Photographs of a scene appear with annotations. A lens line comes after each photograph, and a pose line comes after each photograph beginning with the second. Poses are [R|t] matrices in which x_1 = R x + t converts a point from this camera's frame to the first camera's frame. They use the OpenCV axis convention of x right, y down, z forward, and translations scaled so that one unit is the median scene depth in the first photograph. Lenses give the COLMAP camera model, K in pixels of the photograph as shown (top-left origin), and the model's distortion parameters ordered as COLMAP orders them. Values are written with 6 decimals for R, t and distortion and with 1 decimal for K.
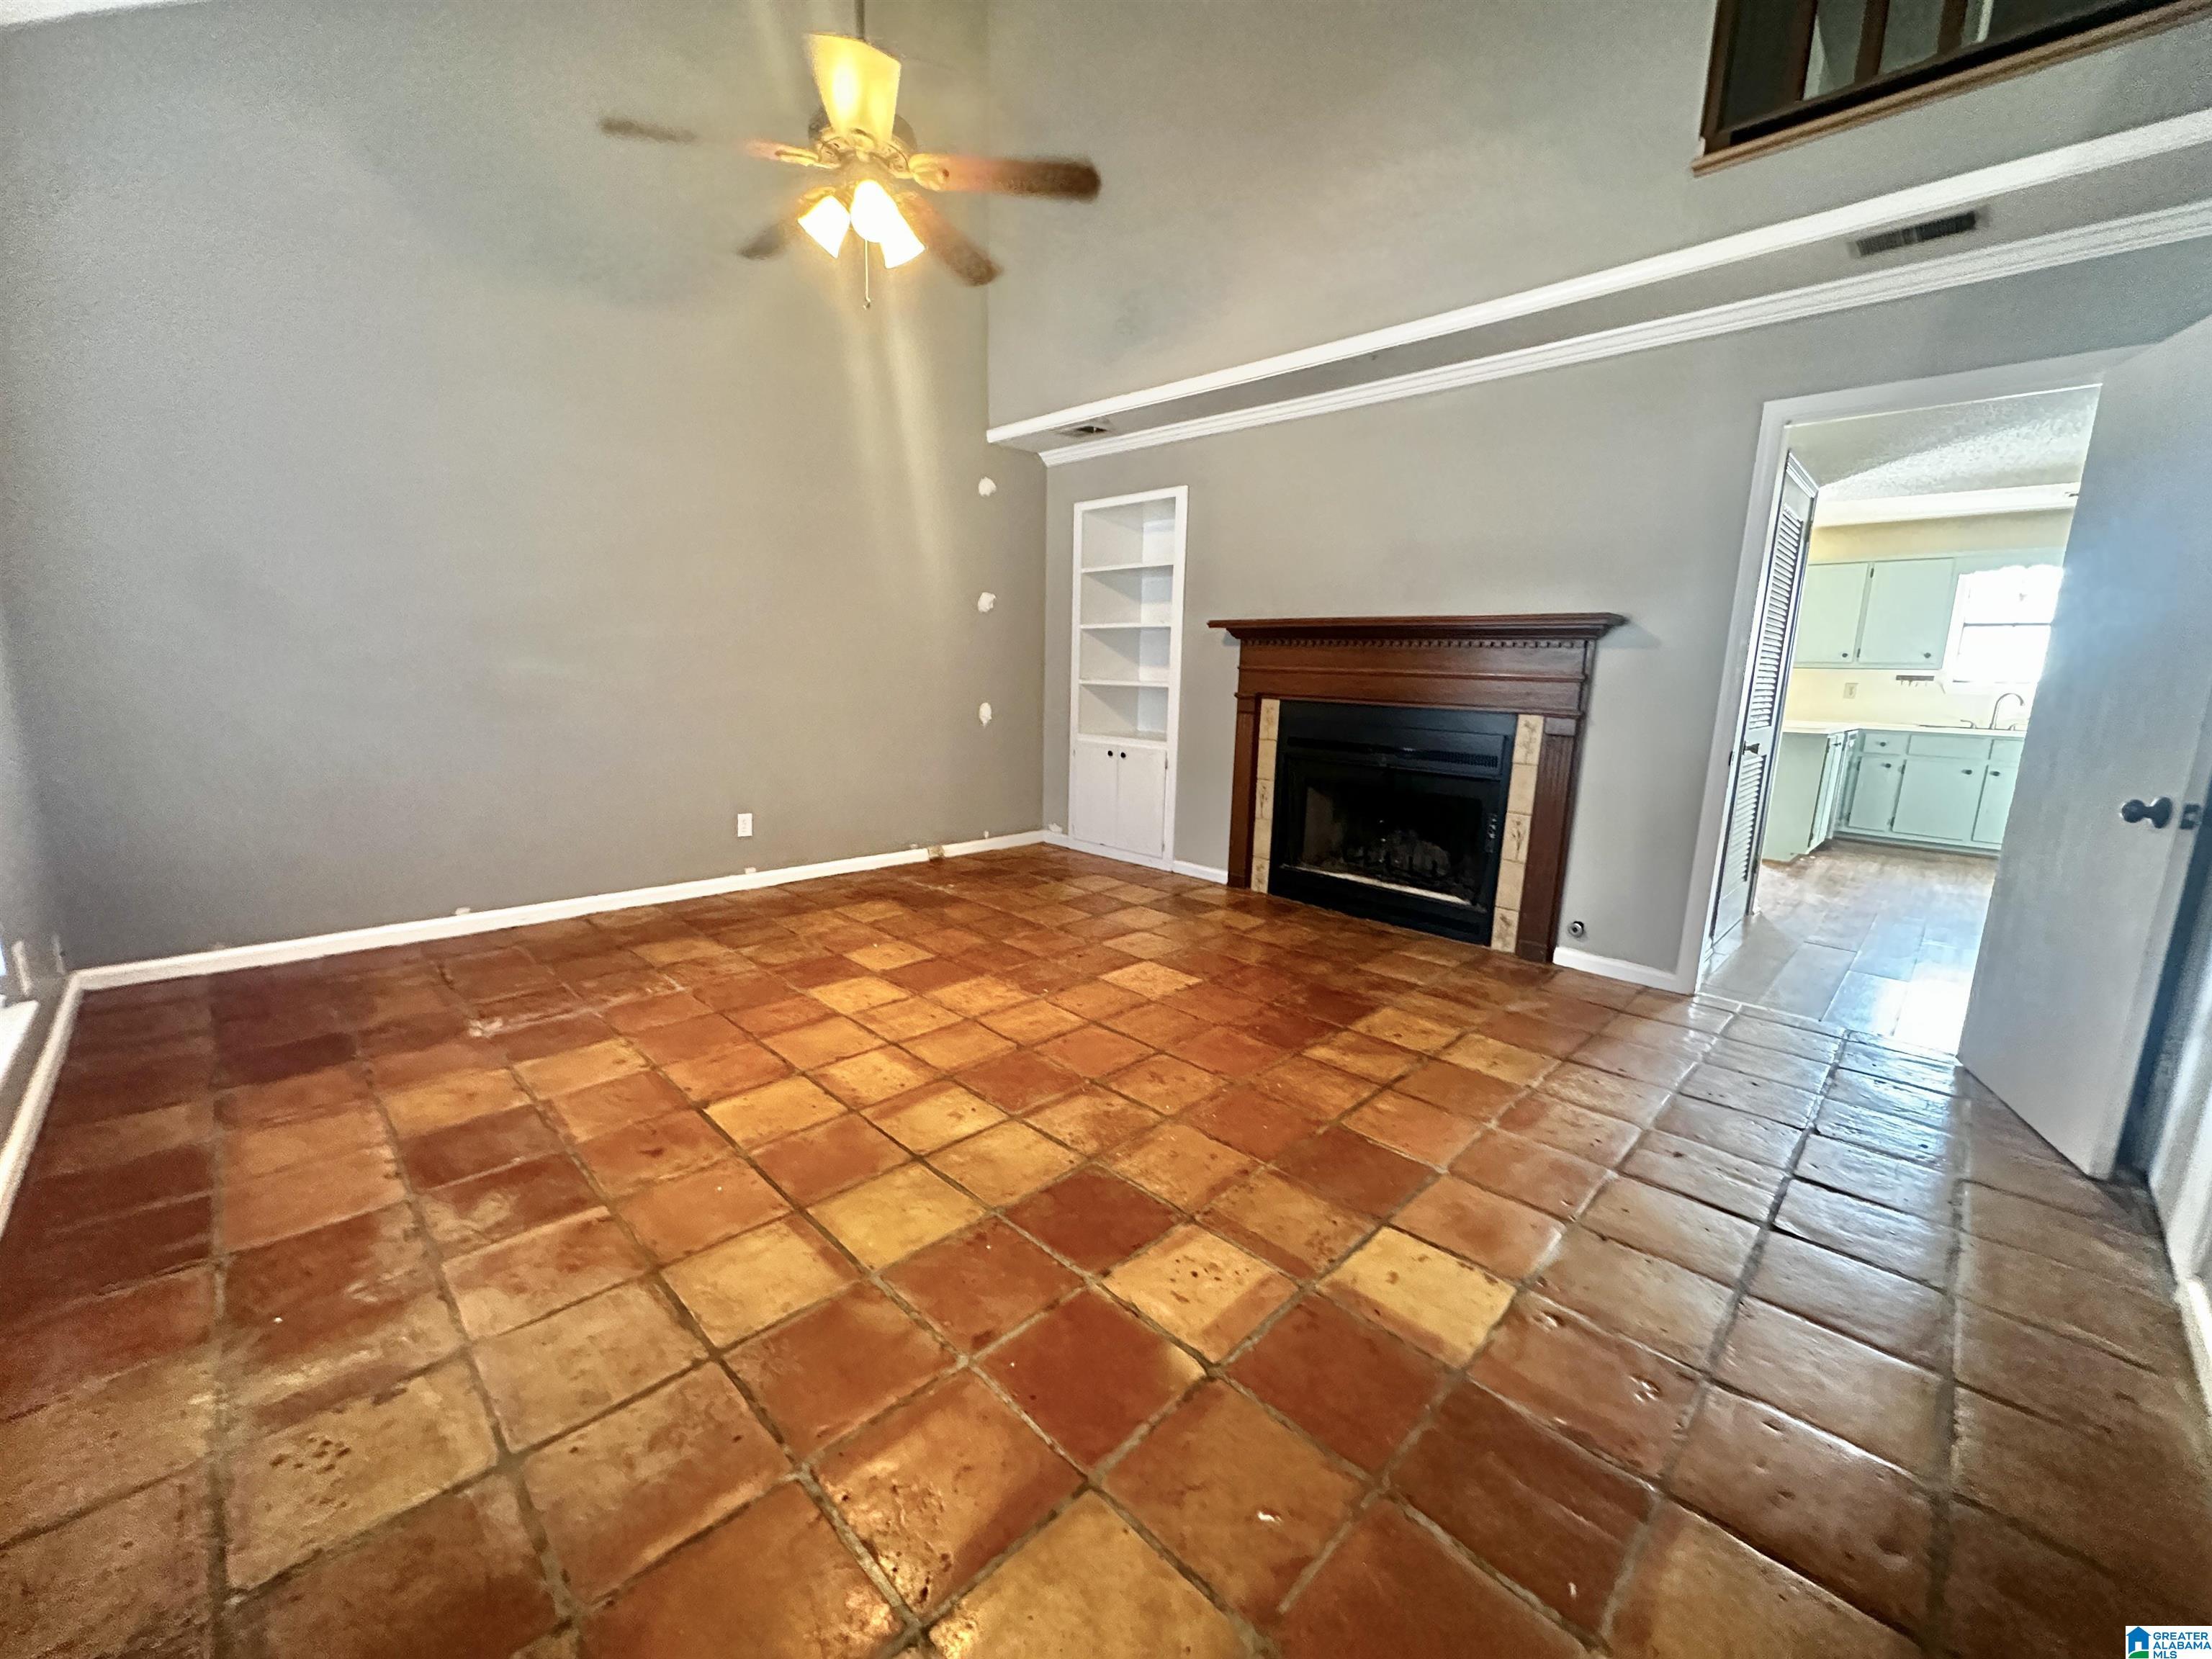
lens RADIAL K [[880.7, 0, 1106.0], [0, 880.7, 829.5], [0, 0, 1]] dist [-0.001555, -0.000033]
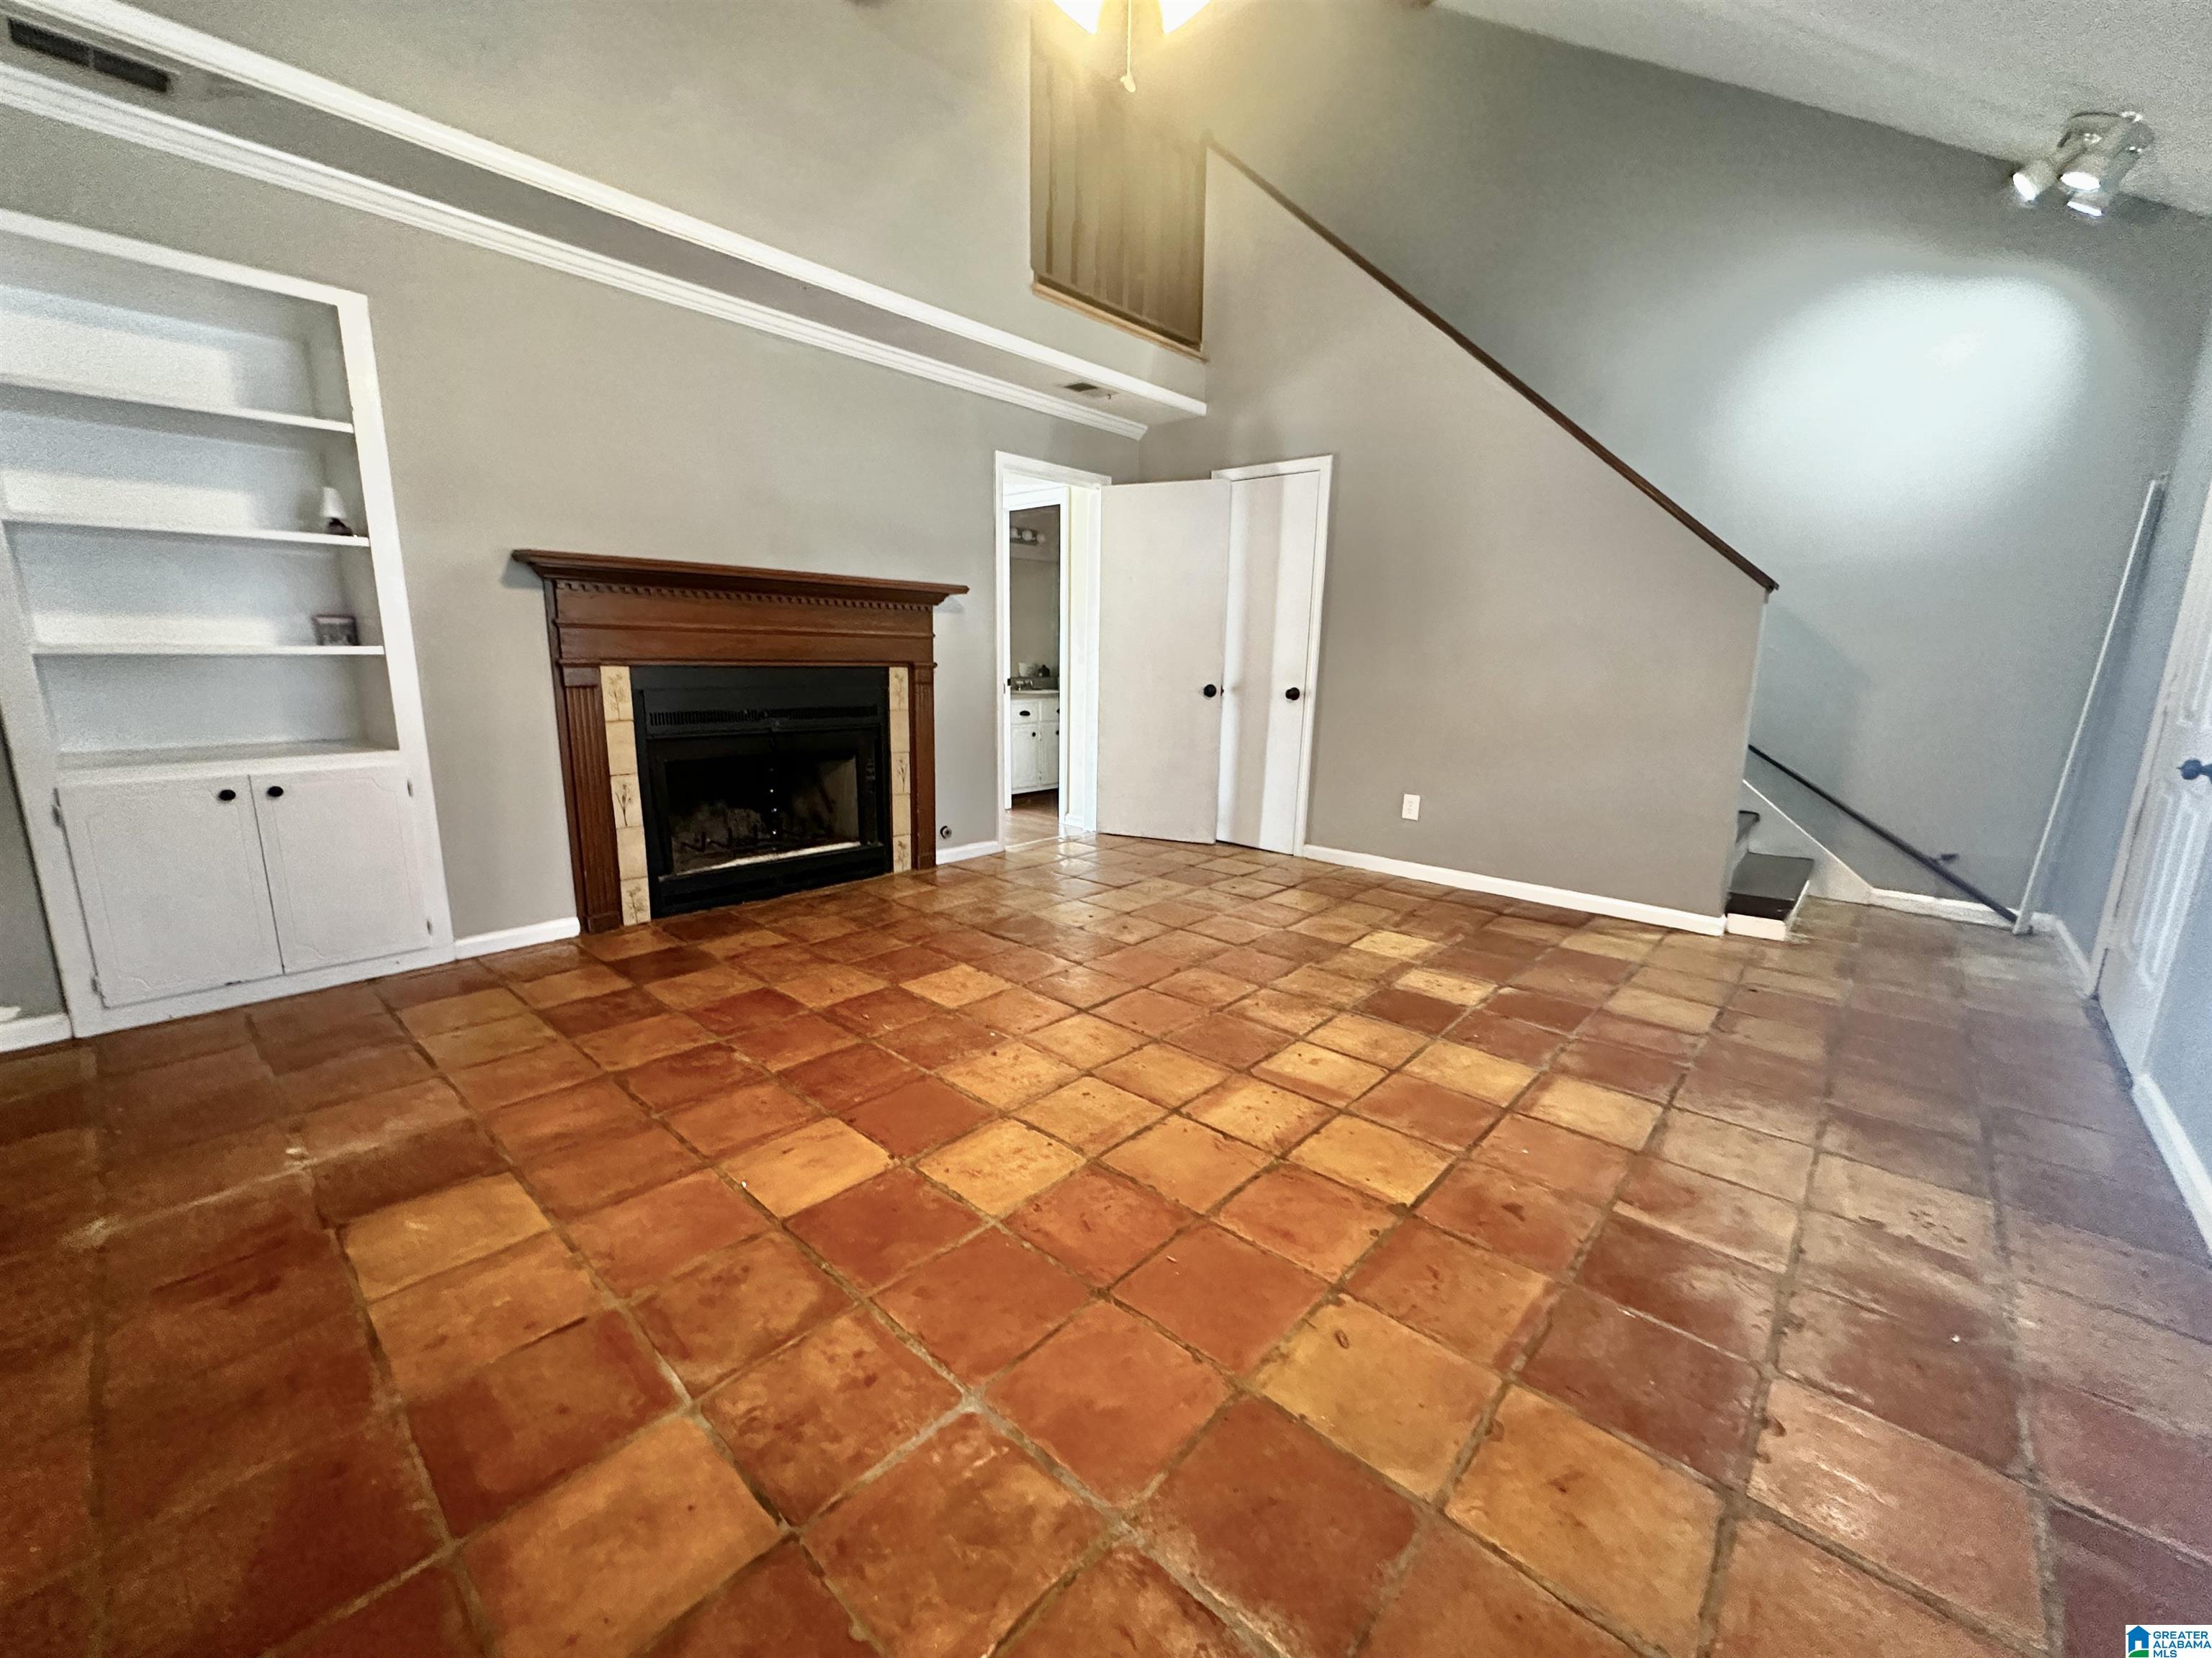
lens RADIAL K [[880.6, 0, 1106.0], [0, 880.6, 829.0], [0, 0, 1]] dist [-0.001555, -0.000033]
pose [[-0.045399, -0.224166, 0.973493, -0.907461], [0.164159, 0.959576, 0.228617, -0.183506], [-0.985389, 0.170186, -0.006765, 0.970173]]
